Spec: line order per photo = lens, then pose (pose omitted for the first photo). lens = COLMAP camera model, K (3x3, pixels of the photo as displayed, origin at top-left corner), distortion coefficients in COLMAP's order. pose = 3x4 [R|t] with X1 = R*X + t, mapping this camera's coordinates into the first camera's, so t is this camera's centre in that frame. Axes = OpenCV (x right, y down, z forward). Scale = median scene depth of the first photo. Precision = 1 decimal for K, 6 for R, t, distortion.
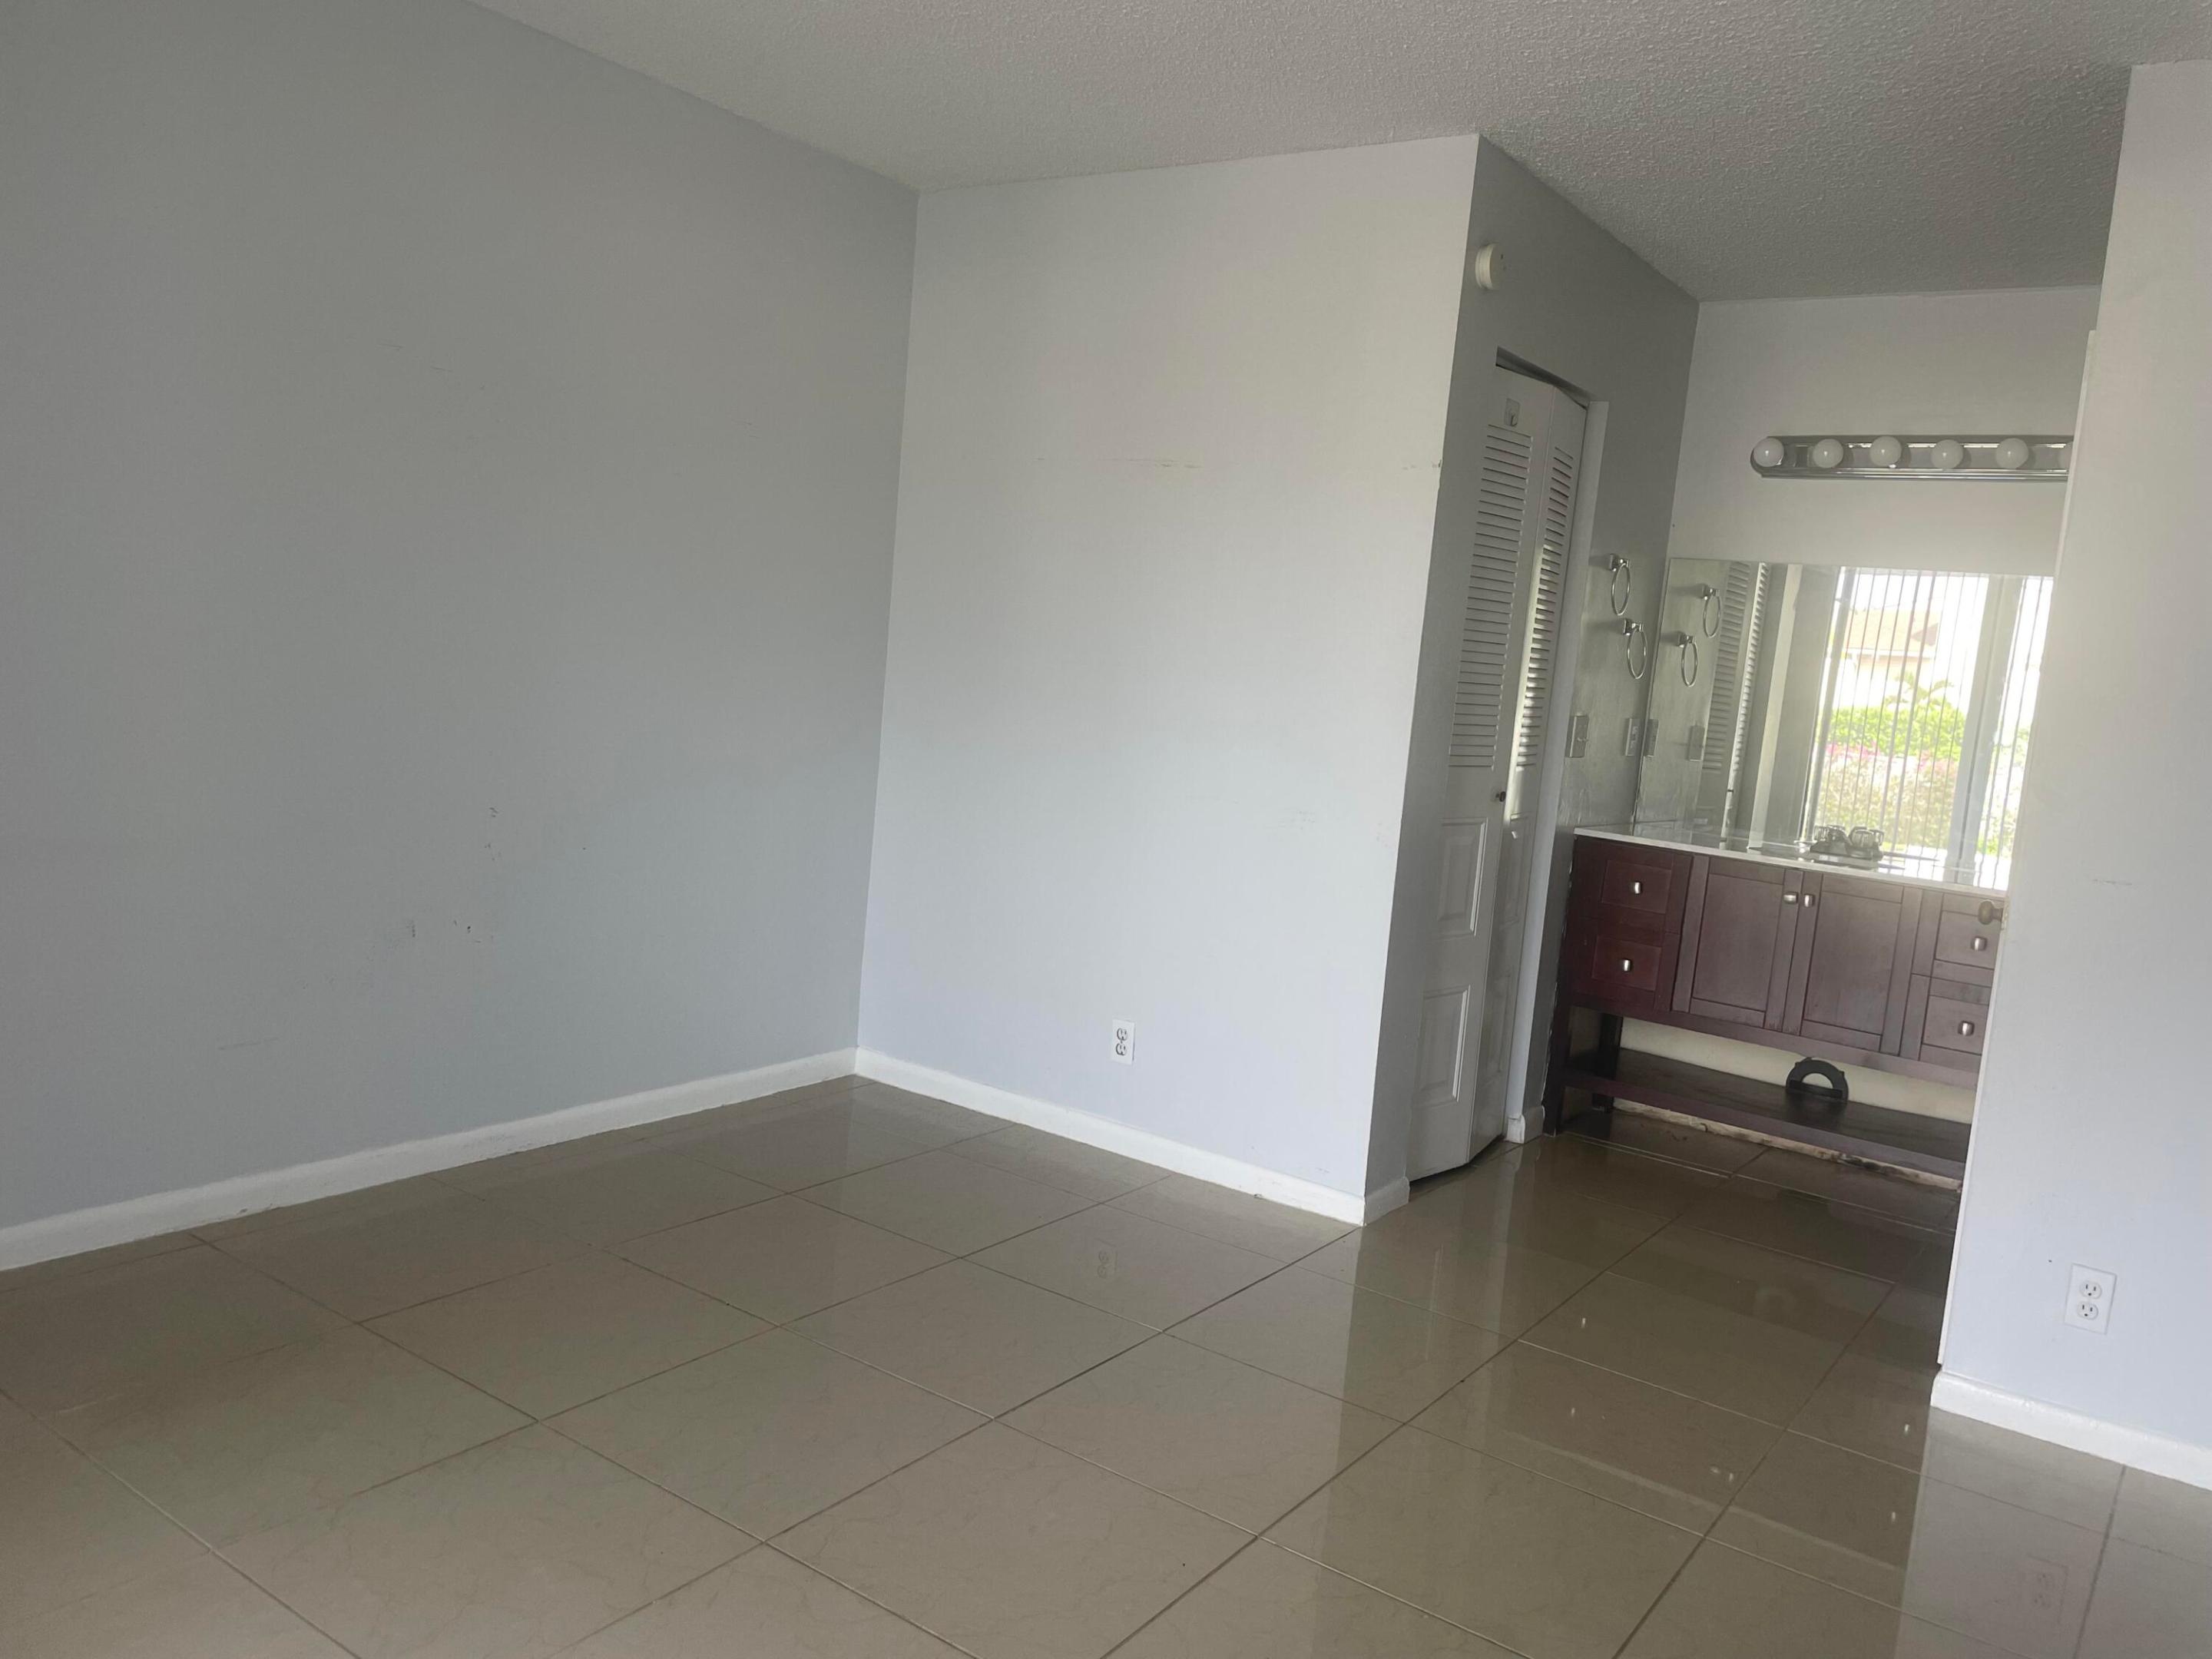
lens RADIAL K [[1653.1, 0, 1100.6], [0, 1653.1, 810.0], [0, 0, 1]] dist [0.043356, -0.007587]
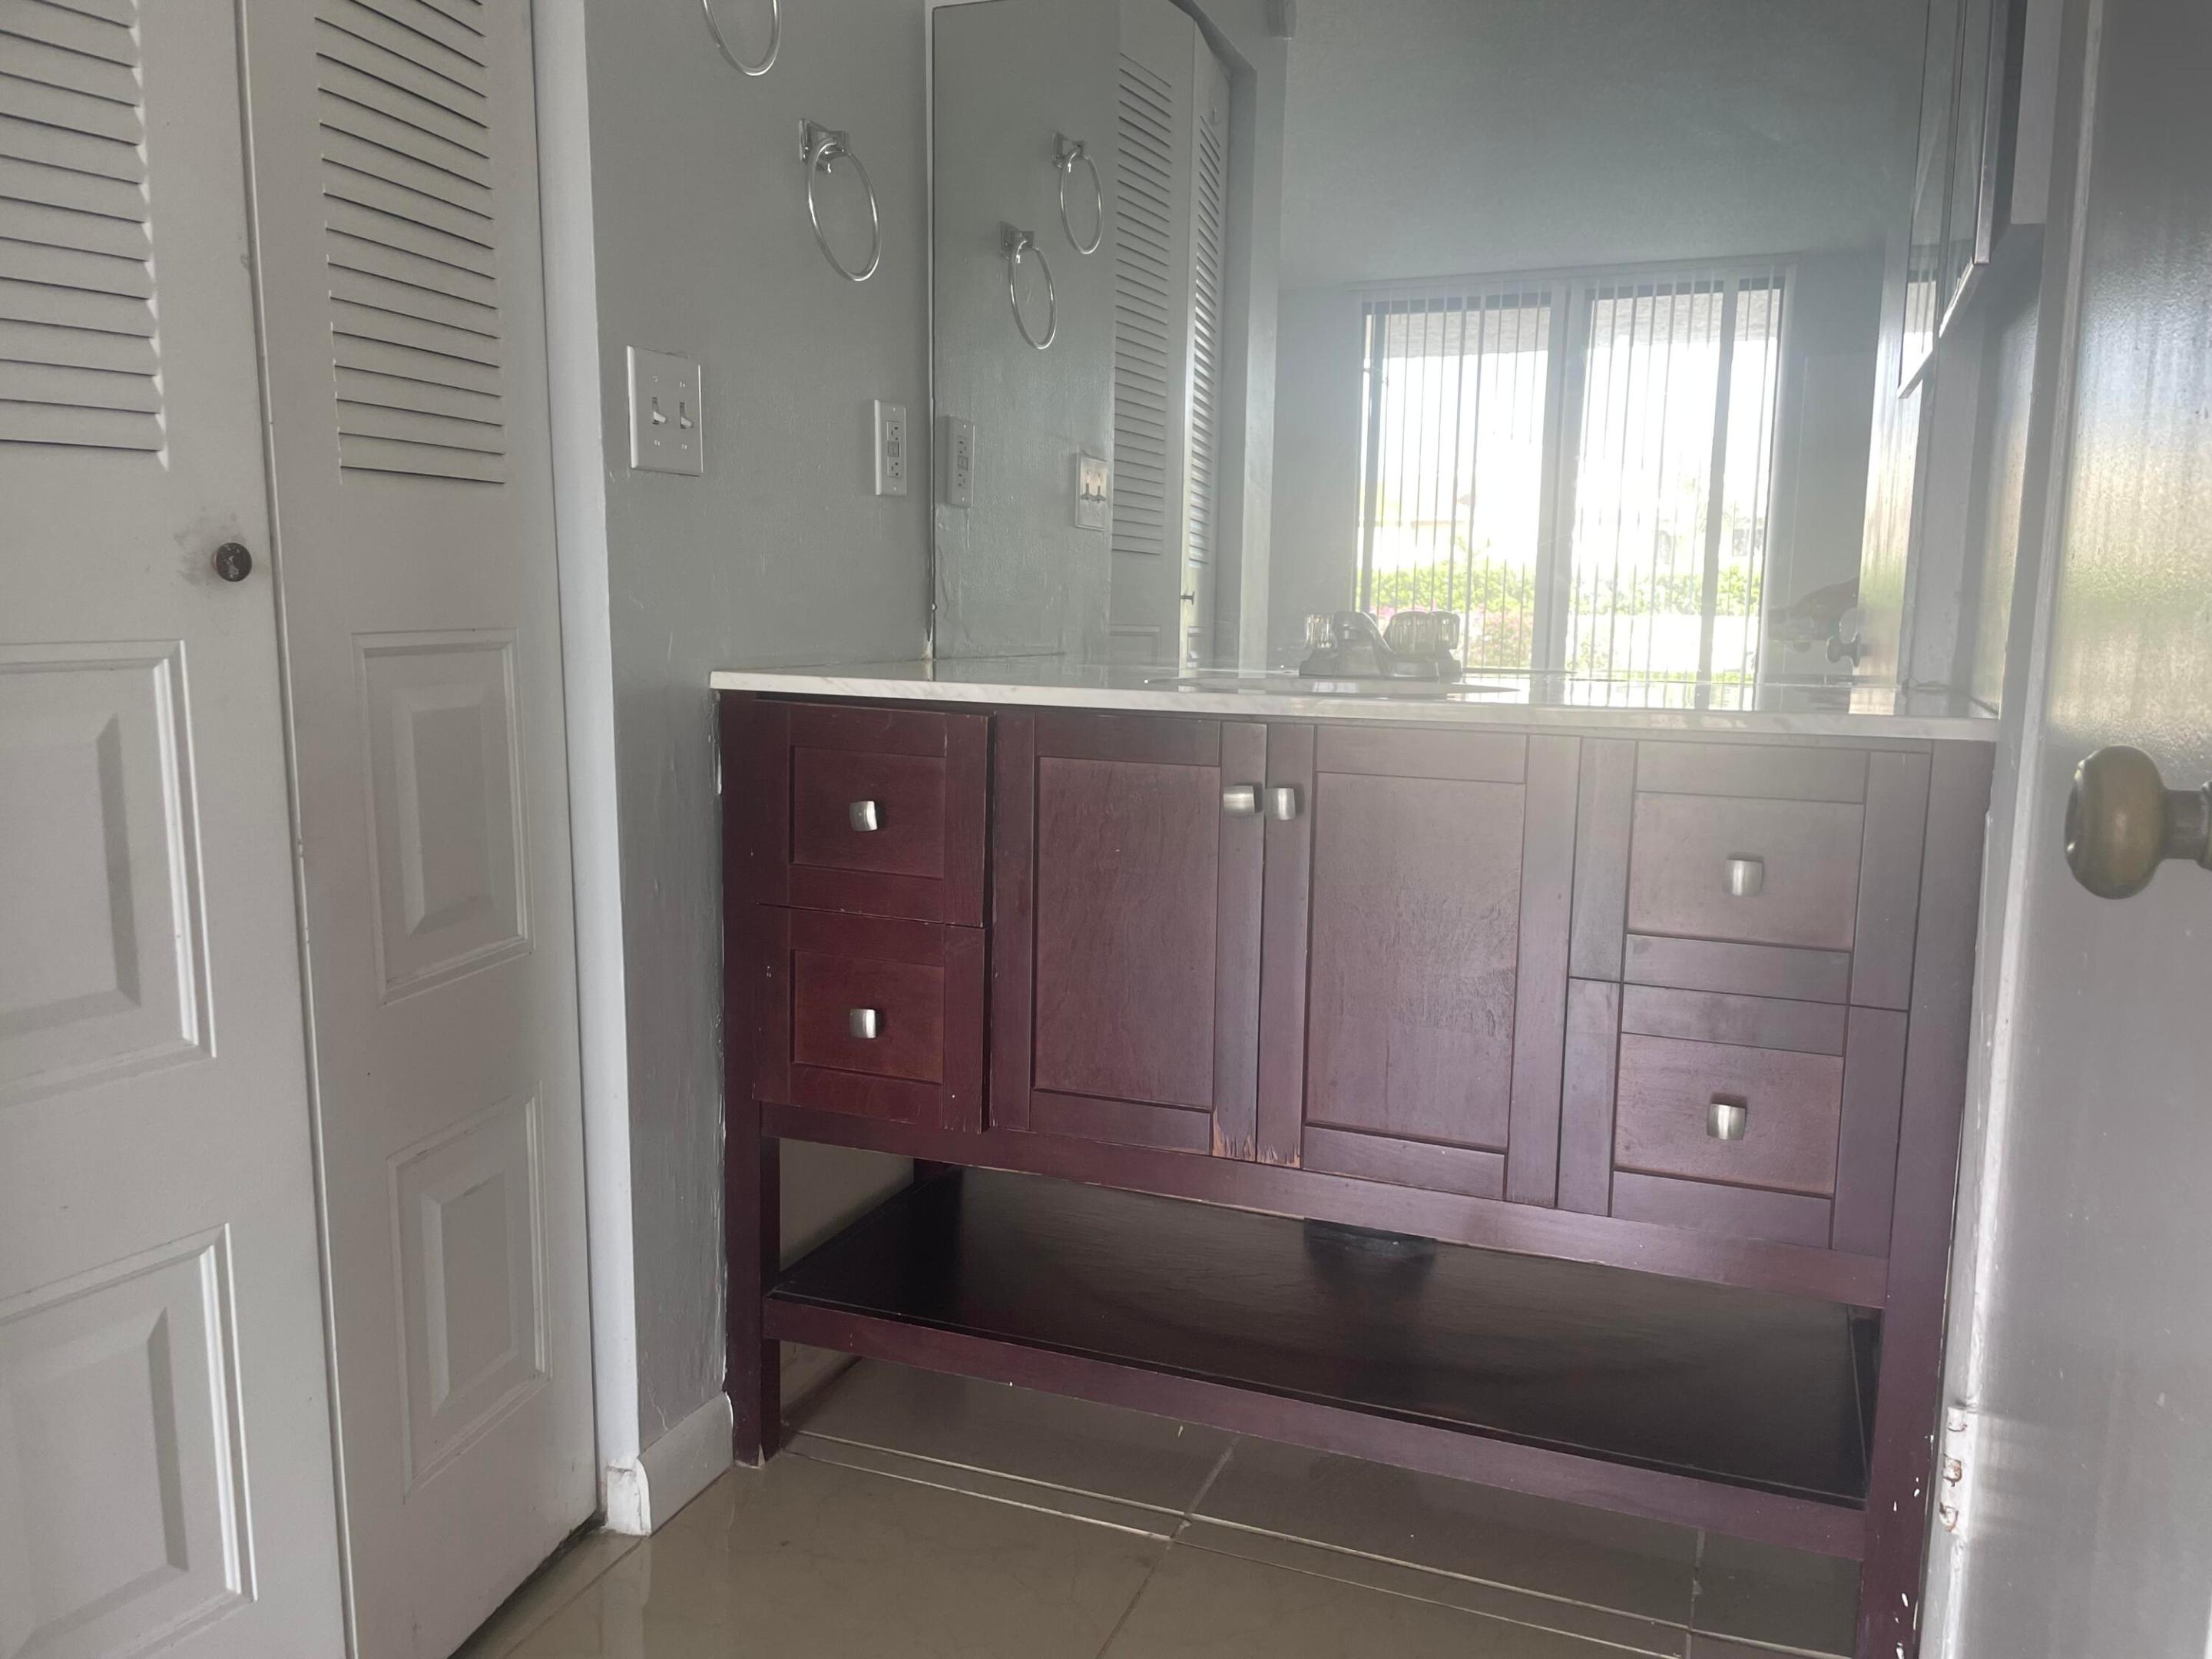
lens RADIAL K [[1653.1, 0, 1104.0], [0, 1653.1, 842.6], [0, 0, 1]] dist [0.043356, -0.007587]
pose [[0.967758, -0.111683, 0.225770, 0.285232], [0.099179, 0.992877, 0.066025, 0.033216], [-0.231536, -0.041504, 0.971941, 0.619224]]
